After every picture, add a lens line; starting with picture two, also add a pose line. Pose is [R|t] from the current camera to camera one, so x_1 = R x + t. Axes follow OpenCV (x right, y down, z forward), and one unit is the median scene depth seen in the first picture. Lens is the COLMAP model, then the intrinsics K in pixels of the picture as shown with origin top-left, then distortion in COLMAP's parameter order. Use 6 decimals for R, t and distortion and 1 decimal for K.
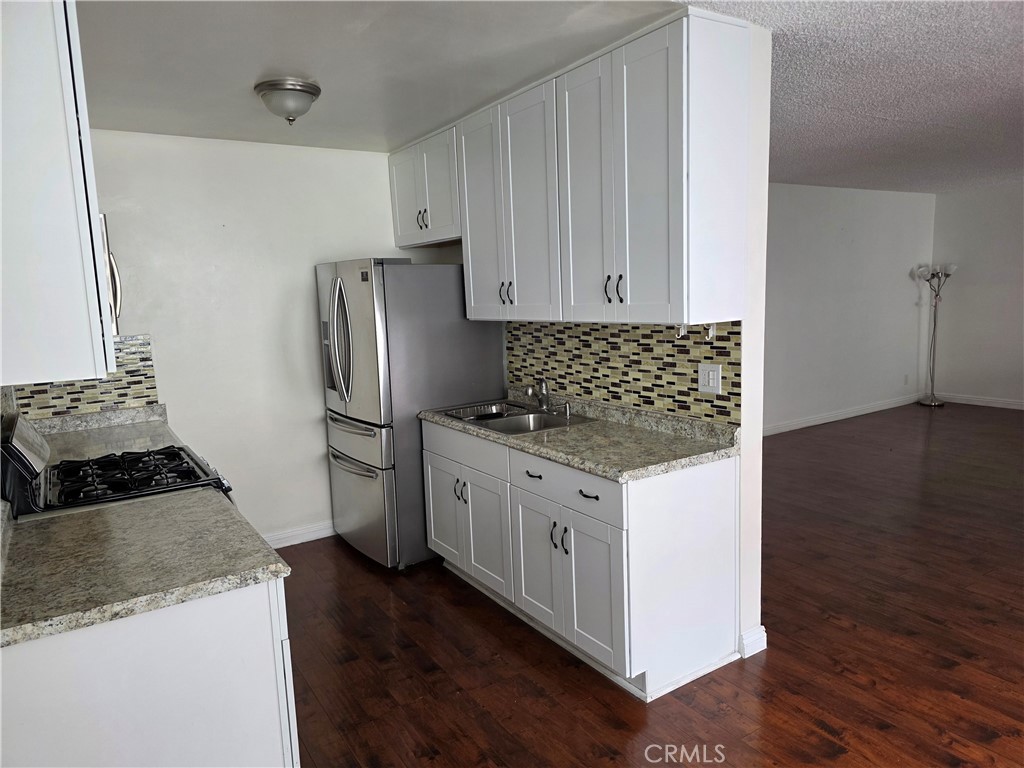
lens RADIAL K [[680.8, 0, 514.7], [0, 680.8, 398.7], [0, 0, 1]] dist [0.059804, -0.046469]
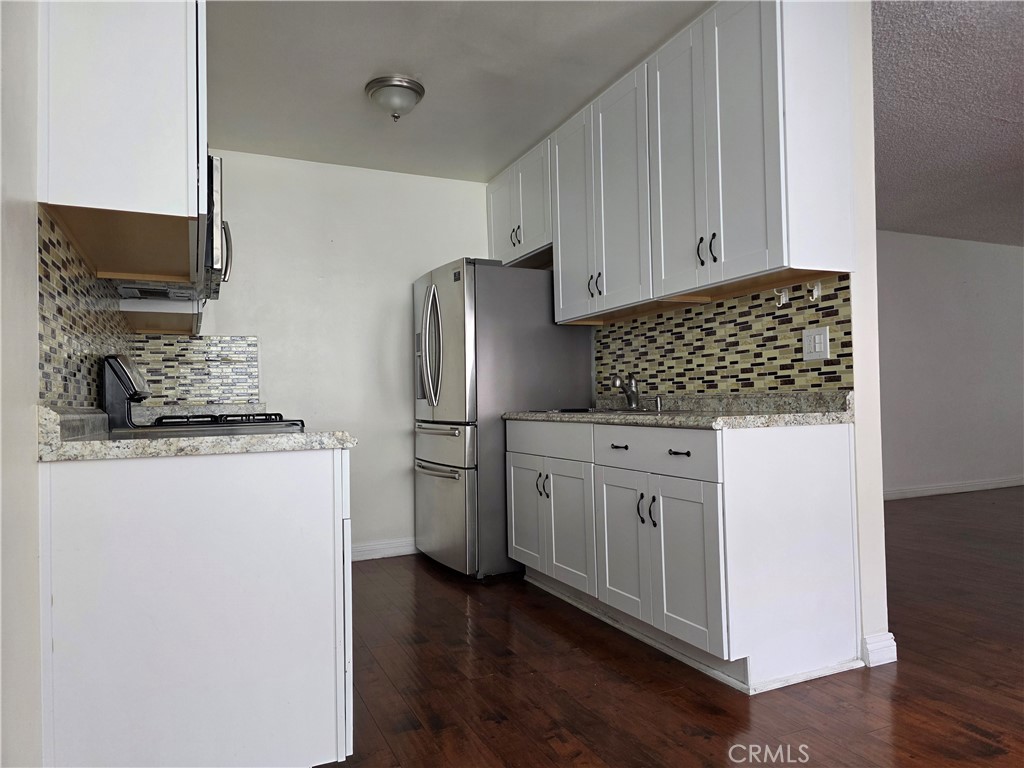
lens RADIAL K [[680.8, 0, 509.9], [0, 680.8, 386.9], [0, 0, 1]] dist [0.059804, -0.046469]
pose [[0.989145, 0.014824, -0.146191, 0.013625], [-0.037699, 0.987199, -0.154975, 0.171832], [0.142022, 0.158804, 0.977042, 0.045289]]
